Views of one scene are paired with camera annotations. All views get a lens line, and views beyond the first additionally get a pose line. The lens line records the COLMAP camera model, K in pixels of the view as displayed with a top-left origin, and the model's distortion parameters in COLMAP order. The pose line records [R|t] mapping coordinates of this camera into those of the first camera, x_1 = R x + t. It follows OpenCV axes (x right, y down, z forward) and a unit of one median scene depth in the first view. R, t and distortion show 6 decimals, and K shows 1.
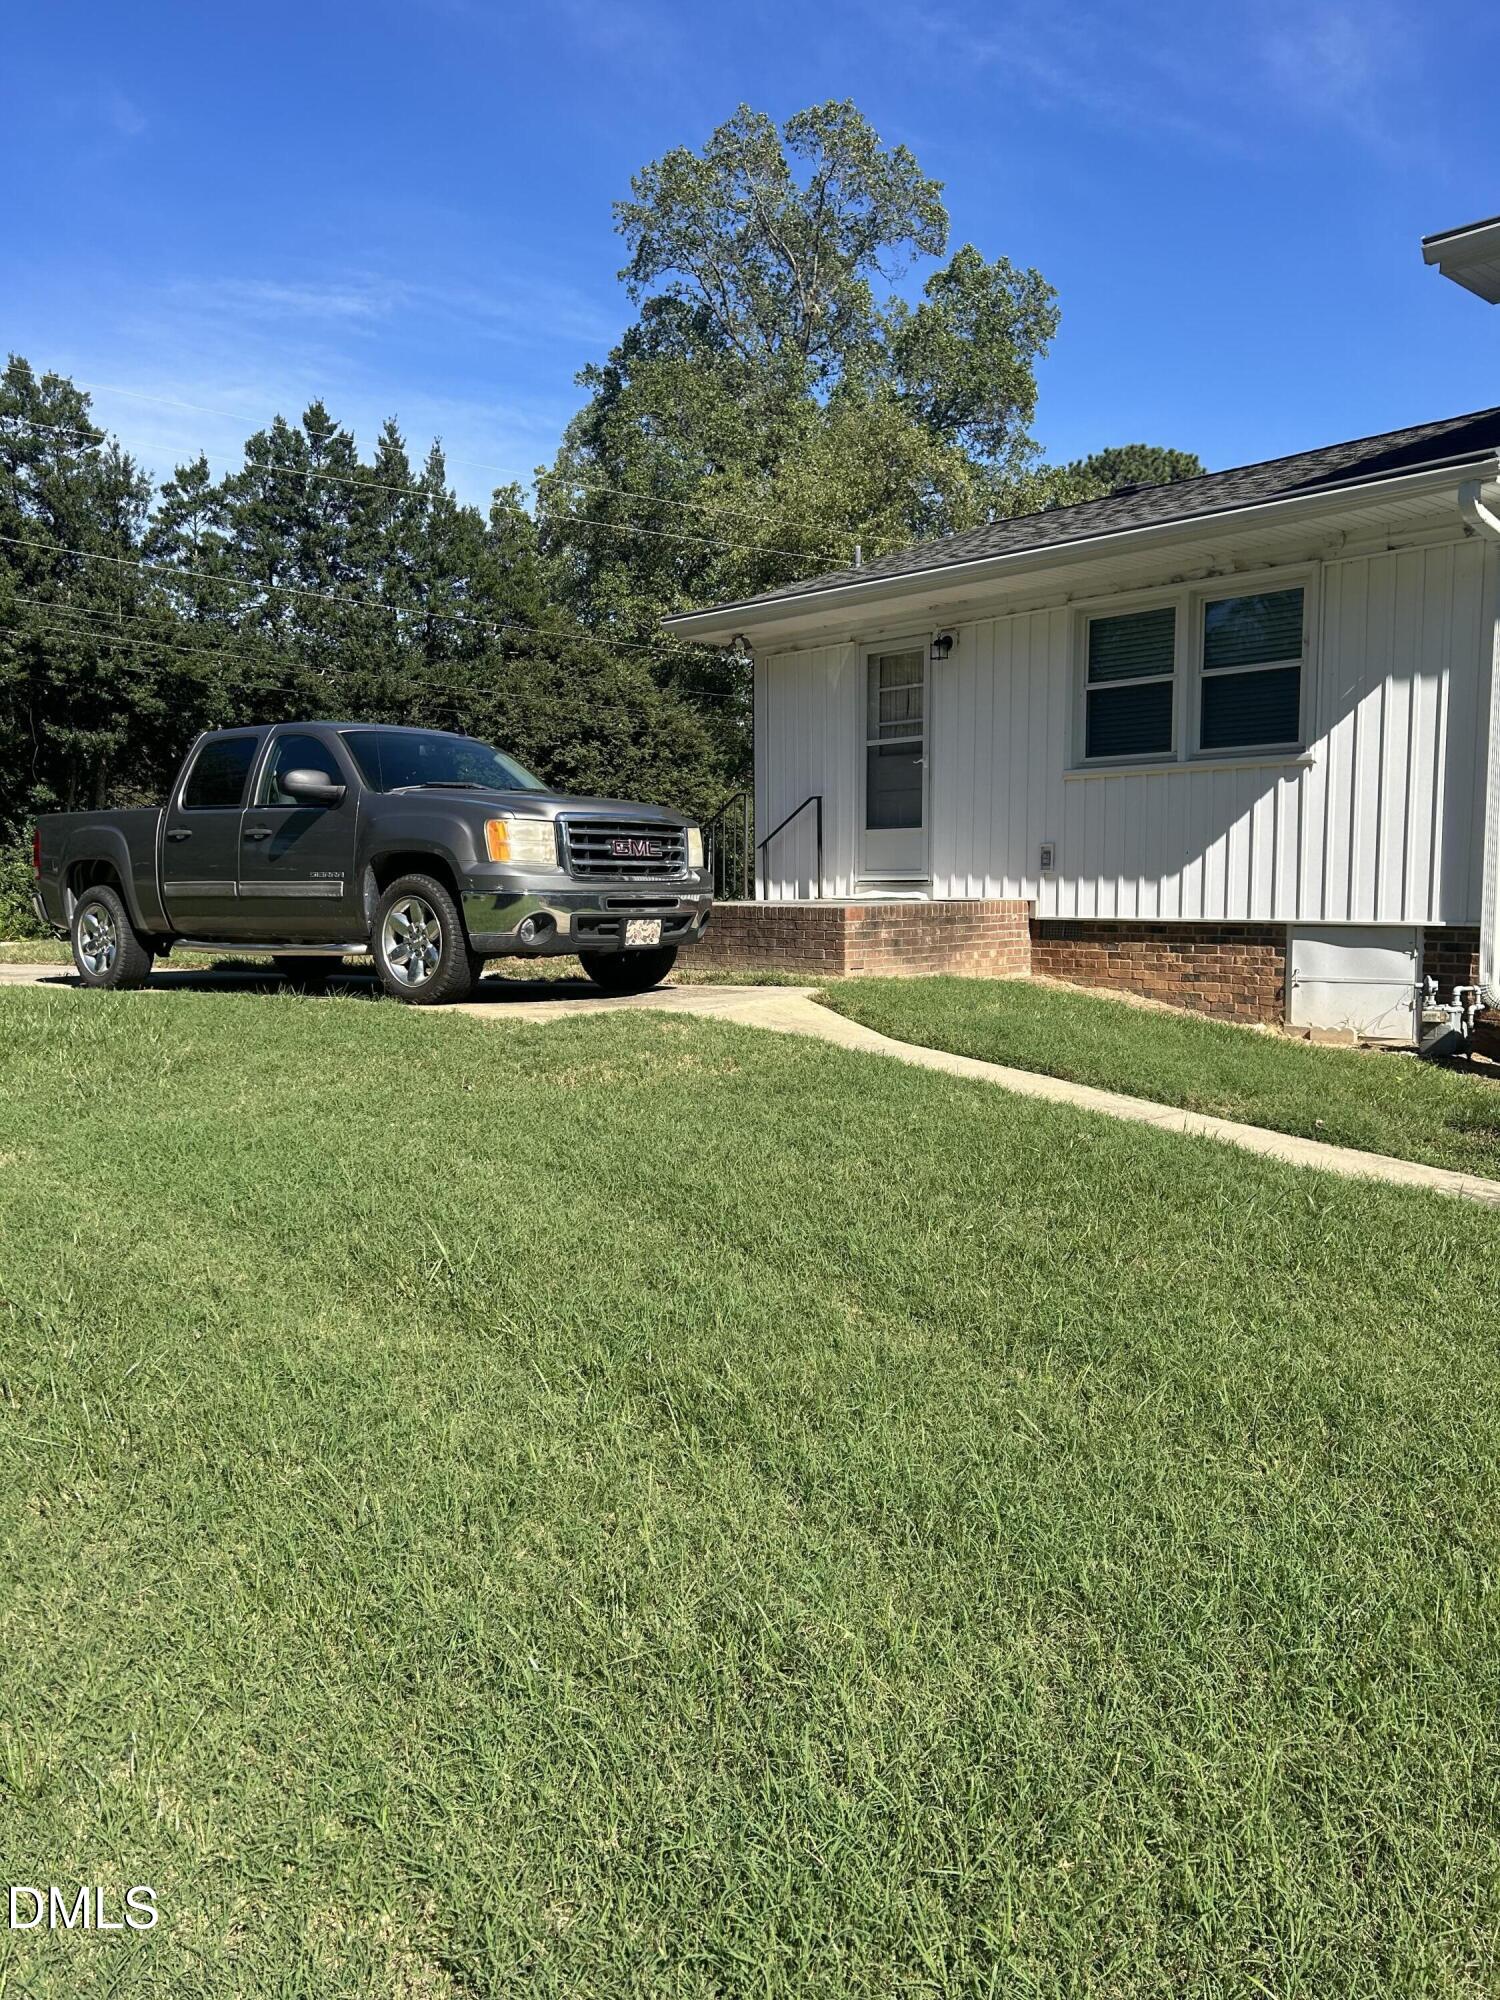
lens RADIAL K [[1504.9, 0, 742.4], [0, 1504.9, 1005.7], [0, 0, 1]] dist [0.031843, -0.039774]
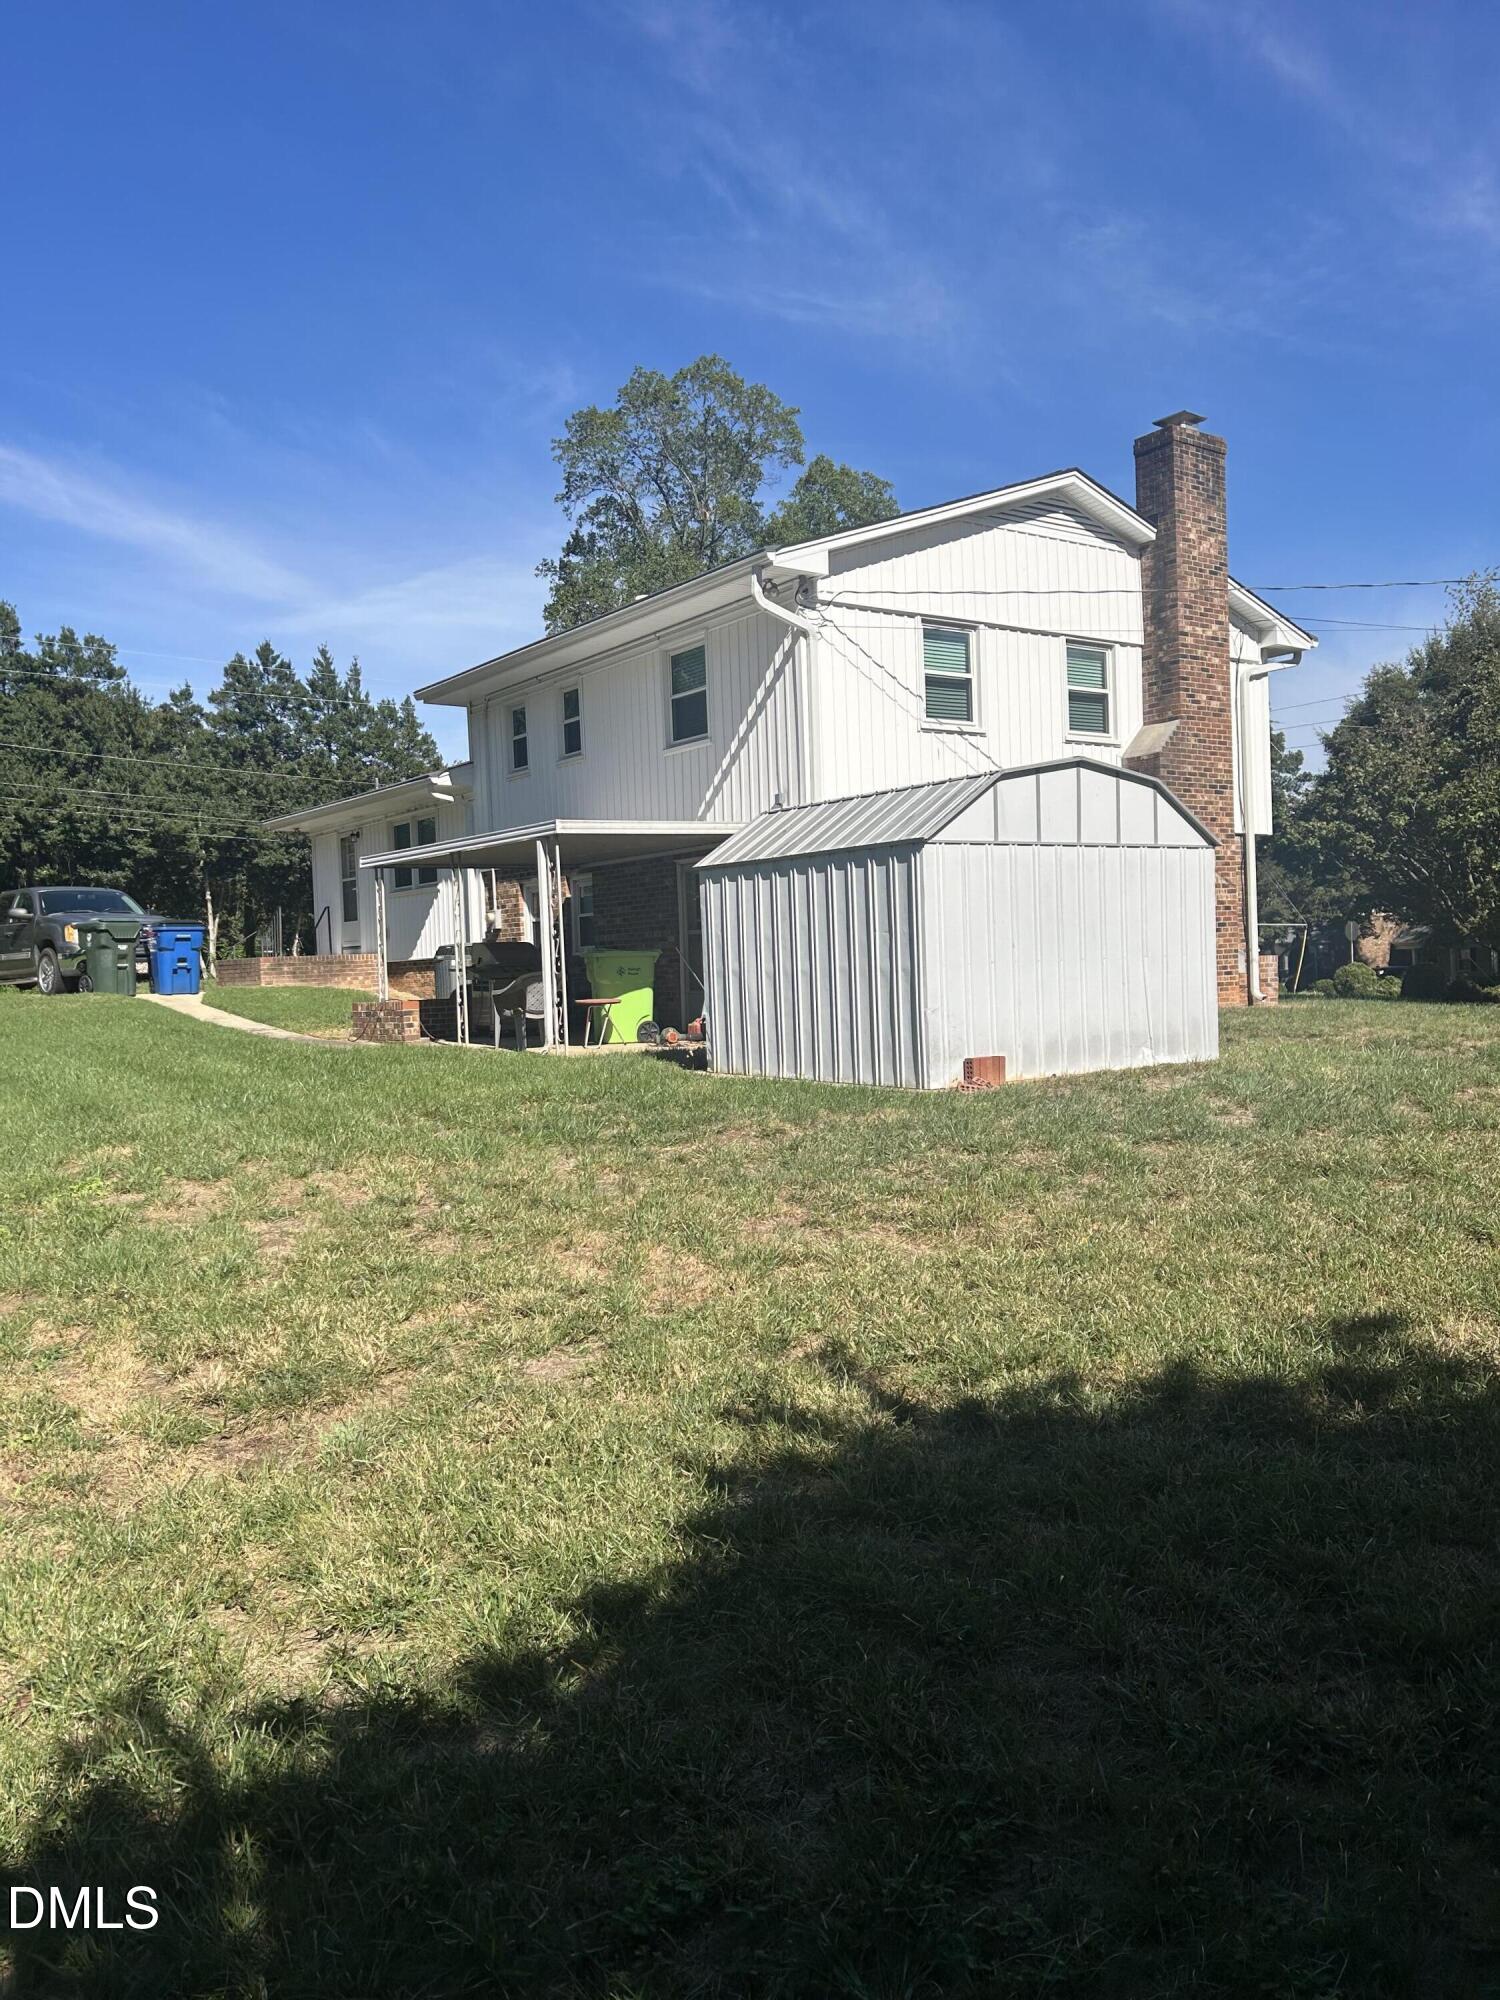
lens RADIAL K [[1504.9, 0, 737.4], [0, 1504.9, 1002.4], [0, 0, 1]] dist [0.031843, -0.039774]
pose [[0.993190, -0.028209, -0.113038, 0.368397], [0.021312, 0.997863, -0.061763, 0.056884], [0.114538, 0.058933, 0.991669, -0.425328]]
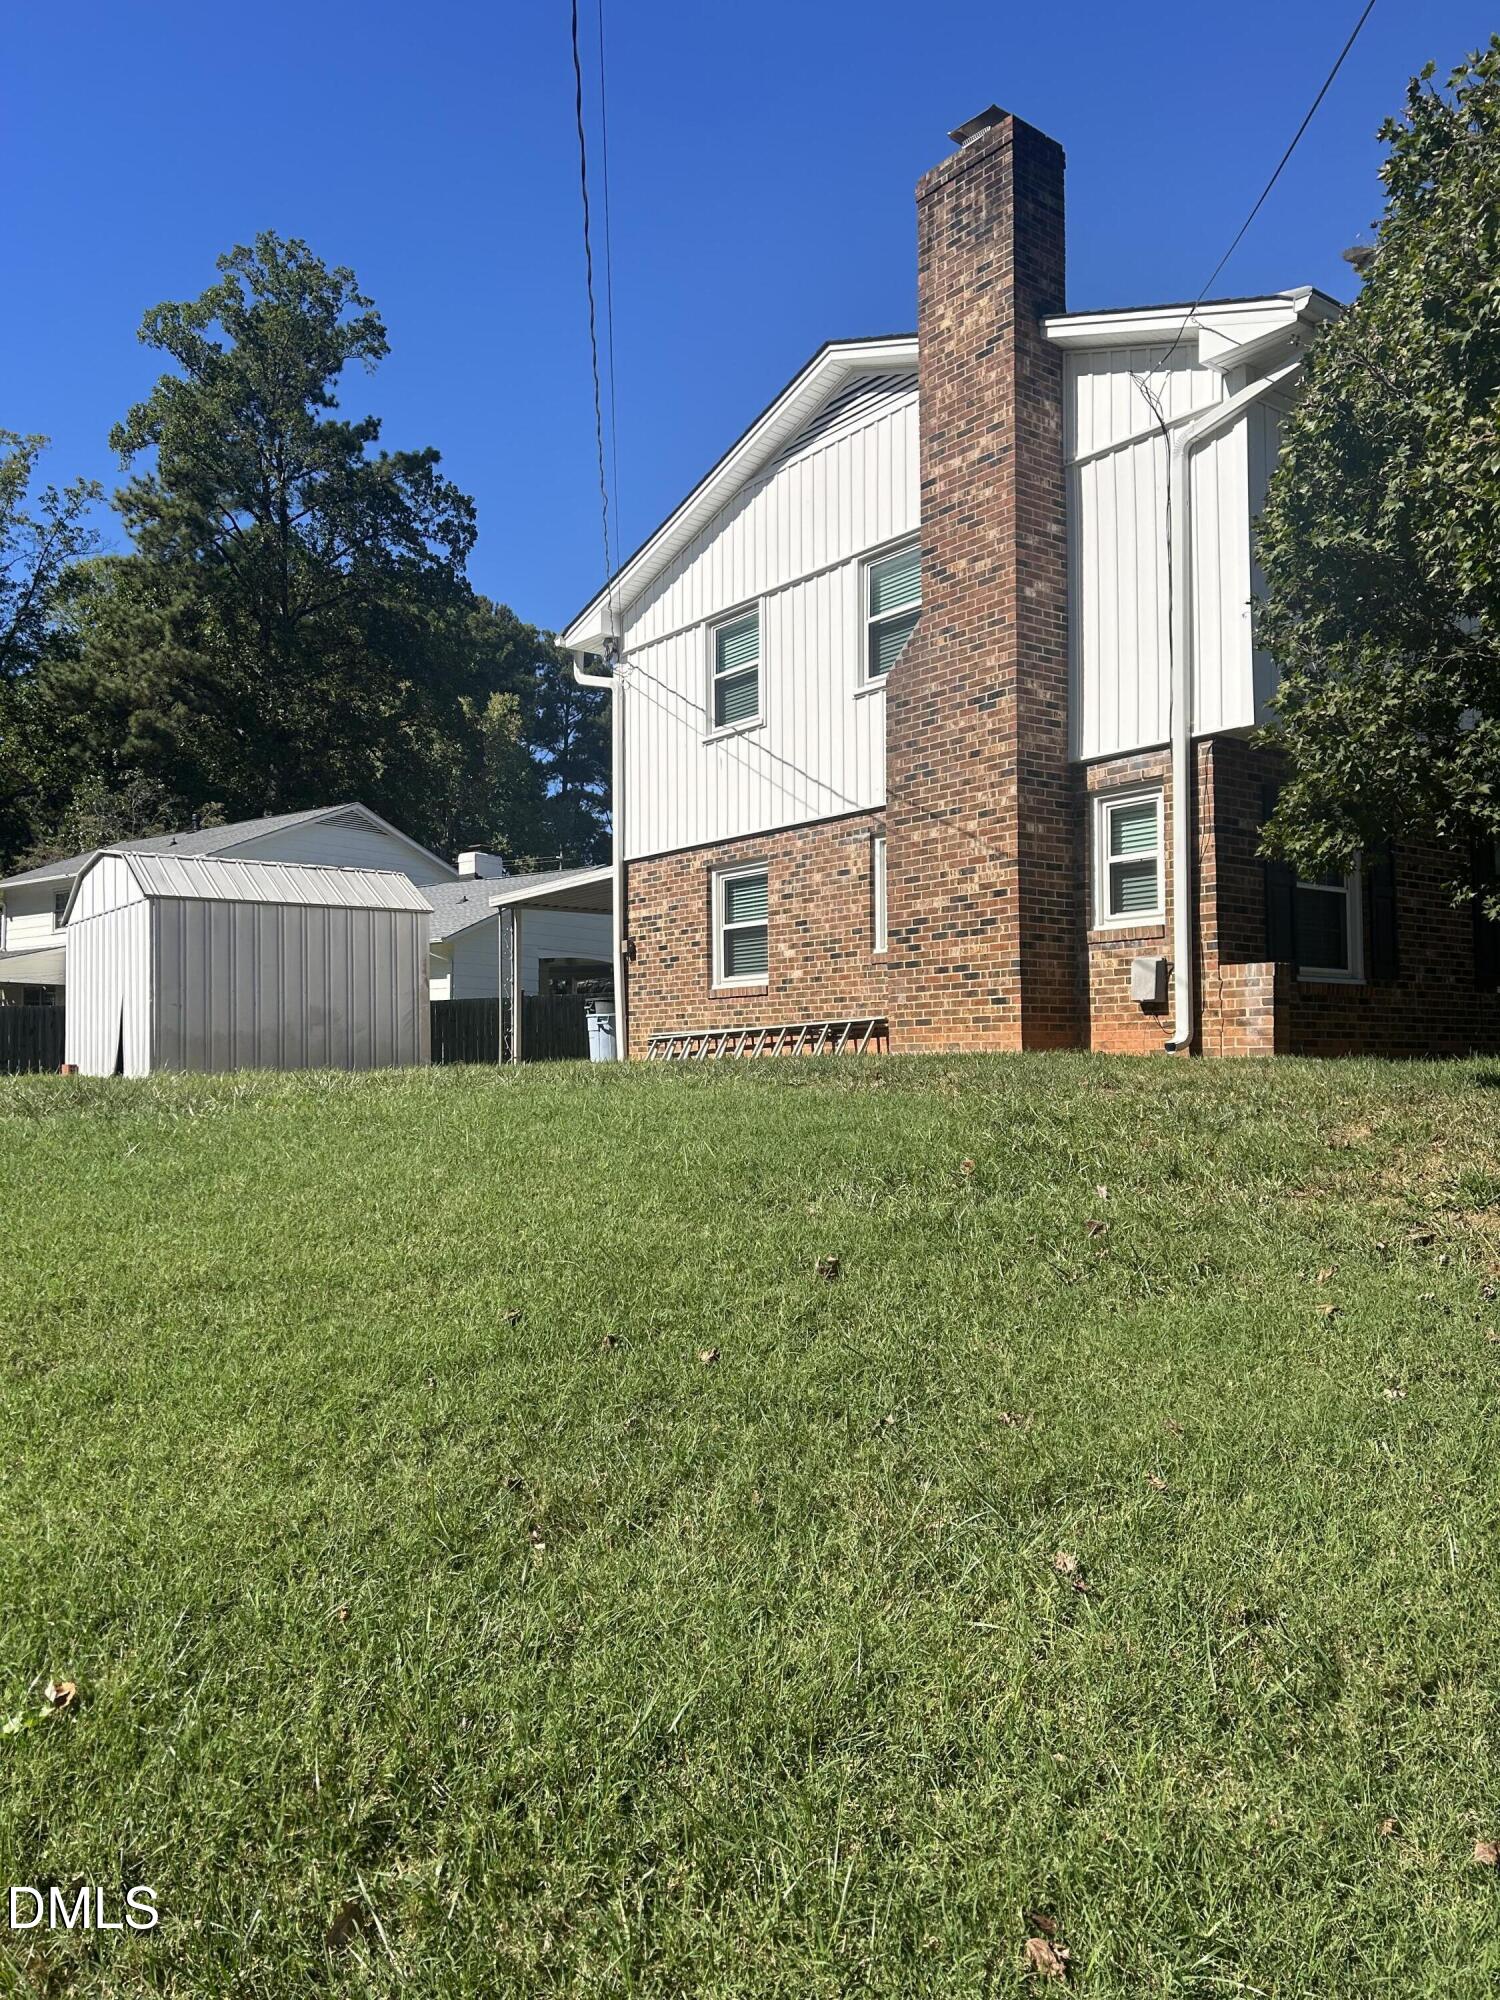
lens RADIAL K [[1504.9, 0, 750.1], [0, 1504.9, 1001.6], [0, 0, 1]] dist [0.031843, -0.039774]
pose [[-0.076286, -0.043319, -0.996145, 2.526064], [-0.076632, 0.996356, -0.037459, -0.062162], [0.994137, 0.073479, -0.079327, 2.173155]]
